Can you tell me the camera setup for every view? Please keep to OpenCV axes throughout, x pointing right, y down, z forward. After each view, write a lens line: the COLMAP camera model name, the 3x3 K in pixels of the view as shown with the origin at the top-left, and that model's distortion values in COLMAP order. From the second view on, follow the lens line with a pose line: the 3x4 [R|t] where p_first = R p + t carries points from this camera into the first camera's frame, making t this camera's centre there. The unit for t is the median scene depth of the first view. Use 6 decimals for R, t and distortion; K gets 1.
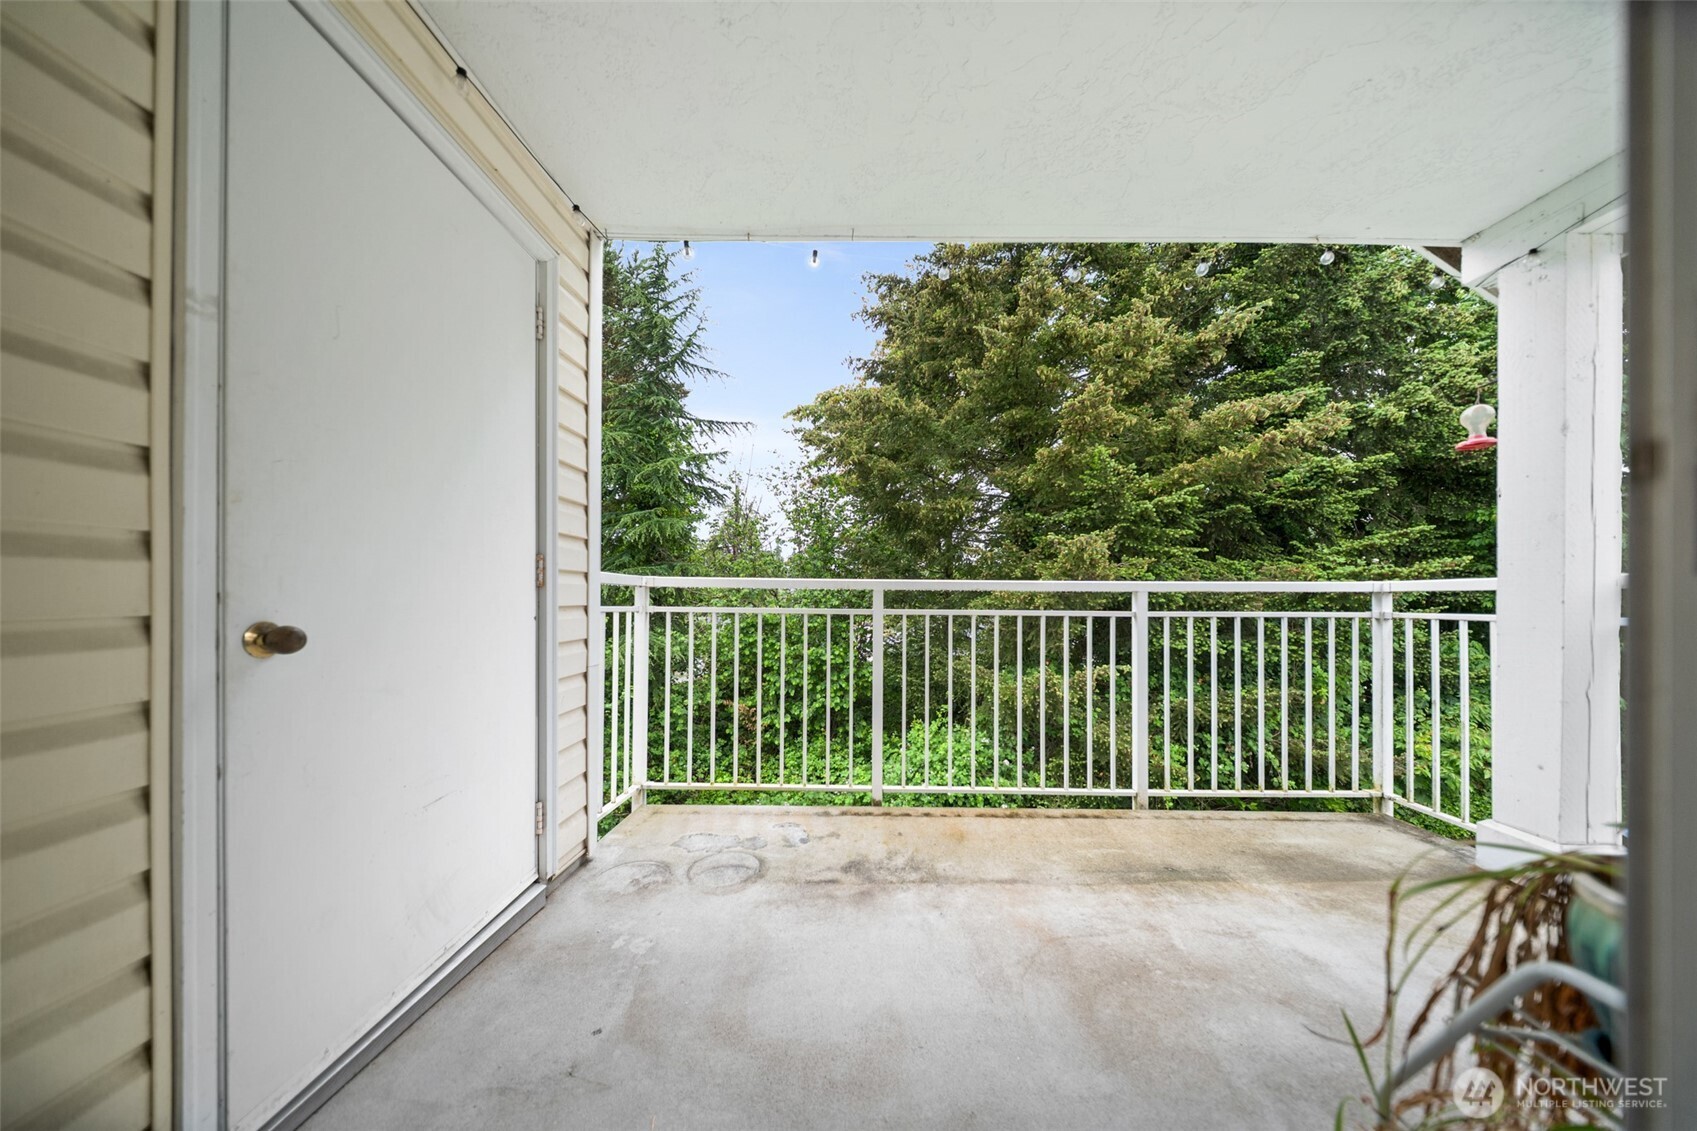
lens RADIAL K [[512.7, 0, 862.7], [0, 512.7, 598.8], [0, 0, 1]] dist [0.000140, -0.000098]
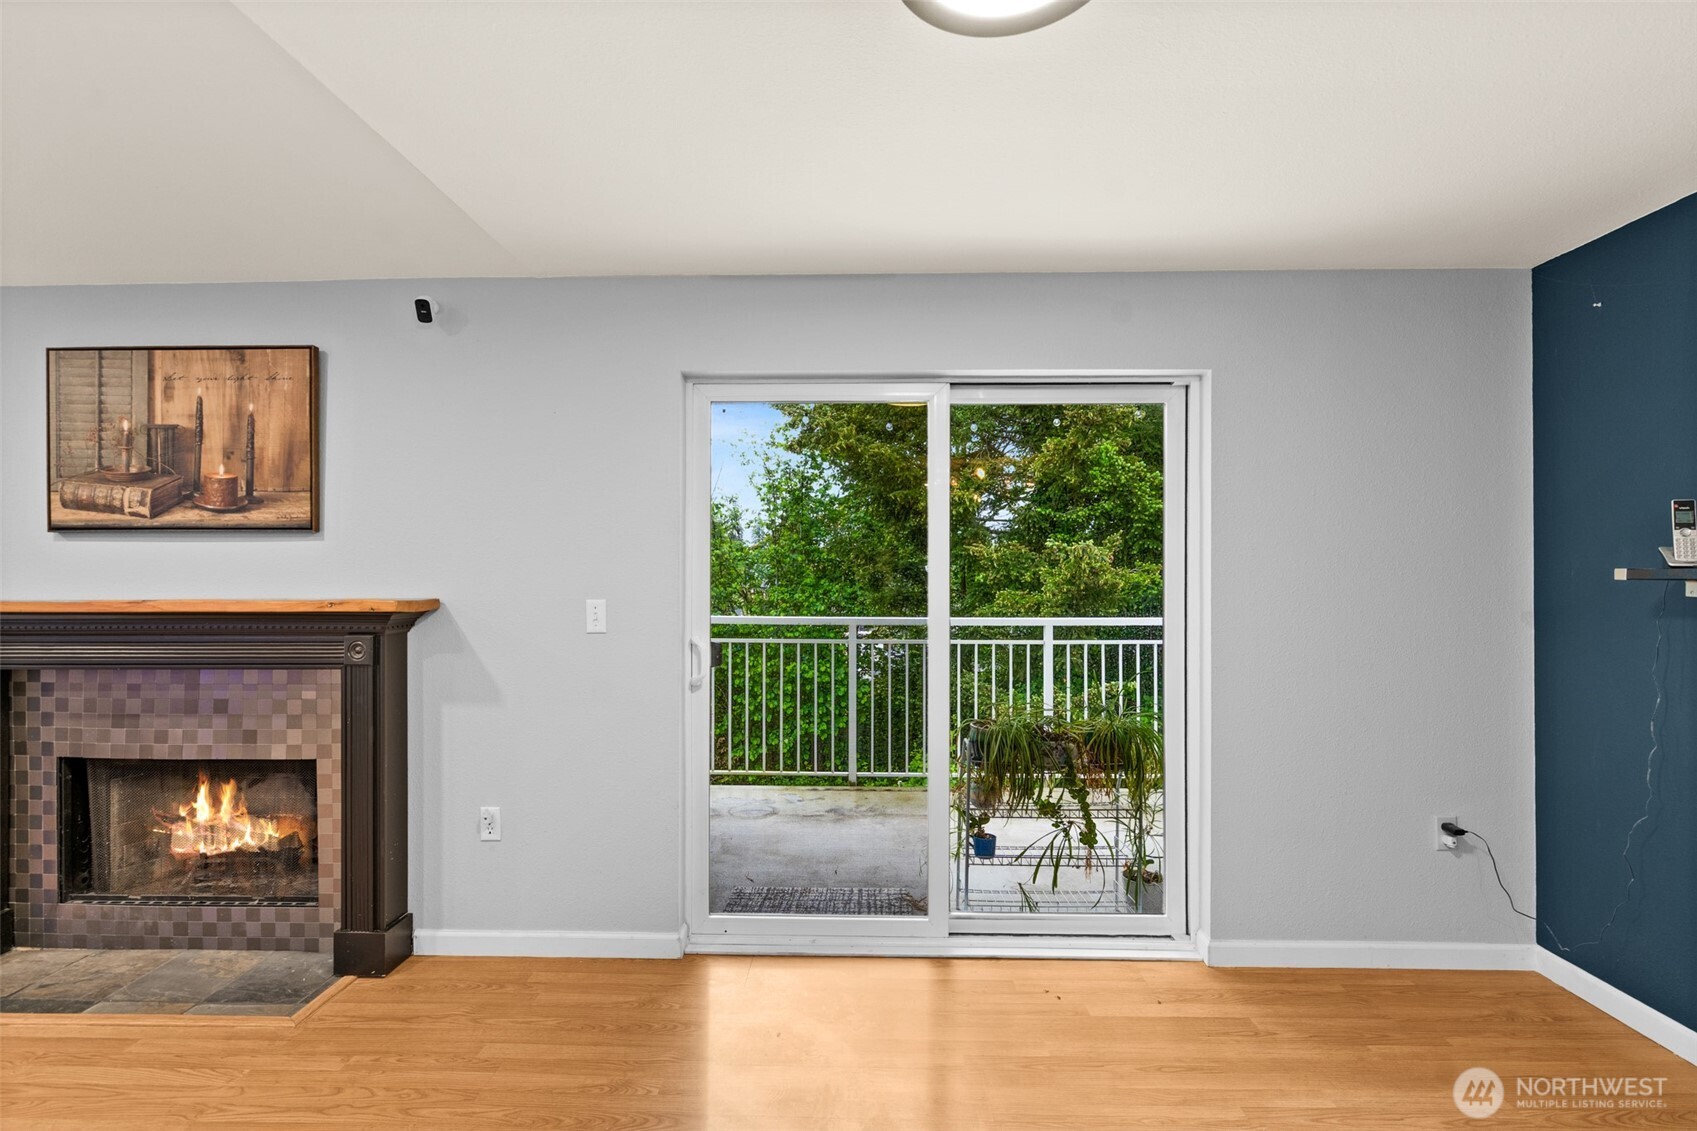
lens RADIAL K [[784.1, 0, 848.9], [0, 784.1, 569.2], [0, 0, 1]] dist [-0.007304, 0.002664]
pose [[0.999846, -0.007844, -0.015715, 0.020730], [0.007569, 0.999819, -0.017451, -0.047927], [0.015849, 0.017330, 0.999724, -0.391073]]
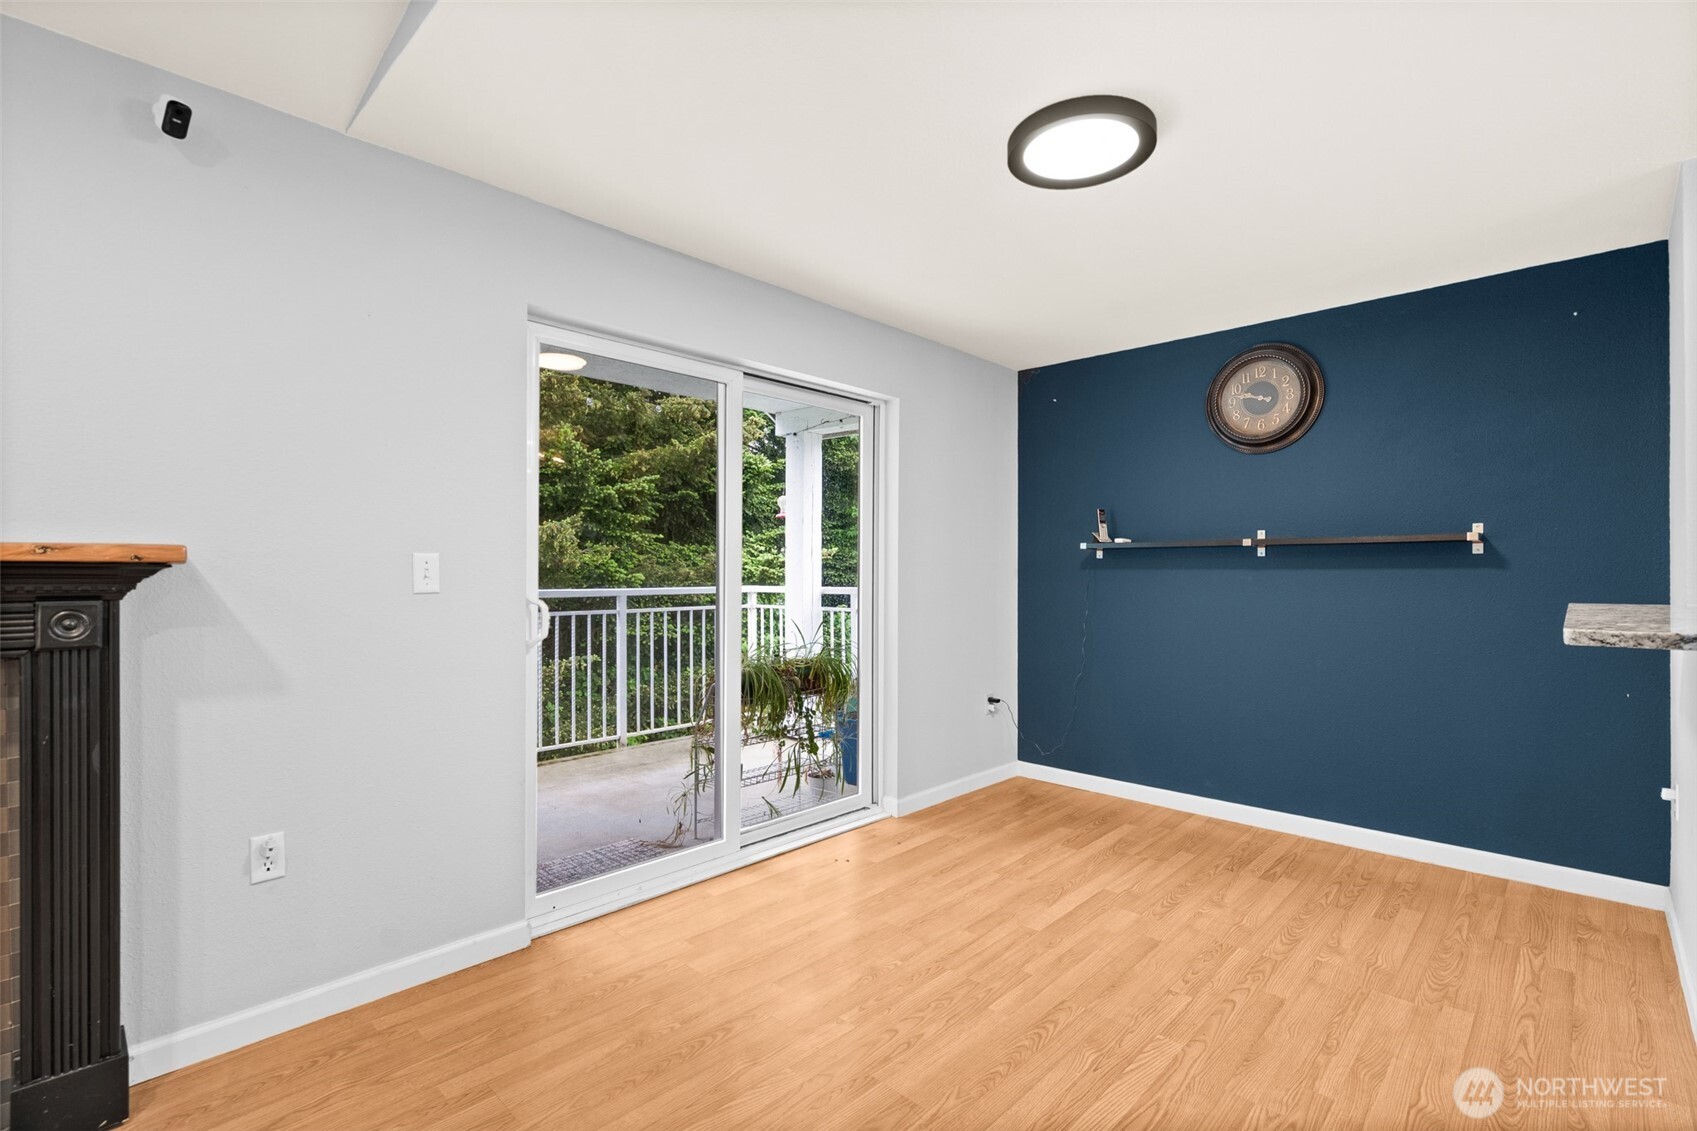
lens RADIAL K [[784.1, 0, 847.7], [0, 784.1, 560.4], [0, 0, 1]] dist [-0.007304, 0.002664]
pose [[0.679991, 0.004080, 0.733209, -0.233580], [0.003457, 0.999956, -0.008770, -0.033696], [-0.733212, 0.008499, 0.679947, -0.350058]]
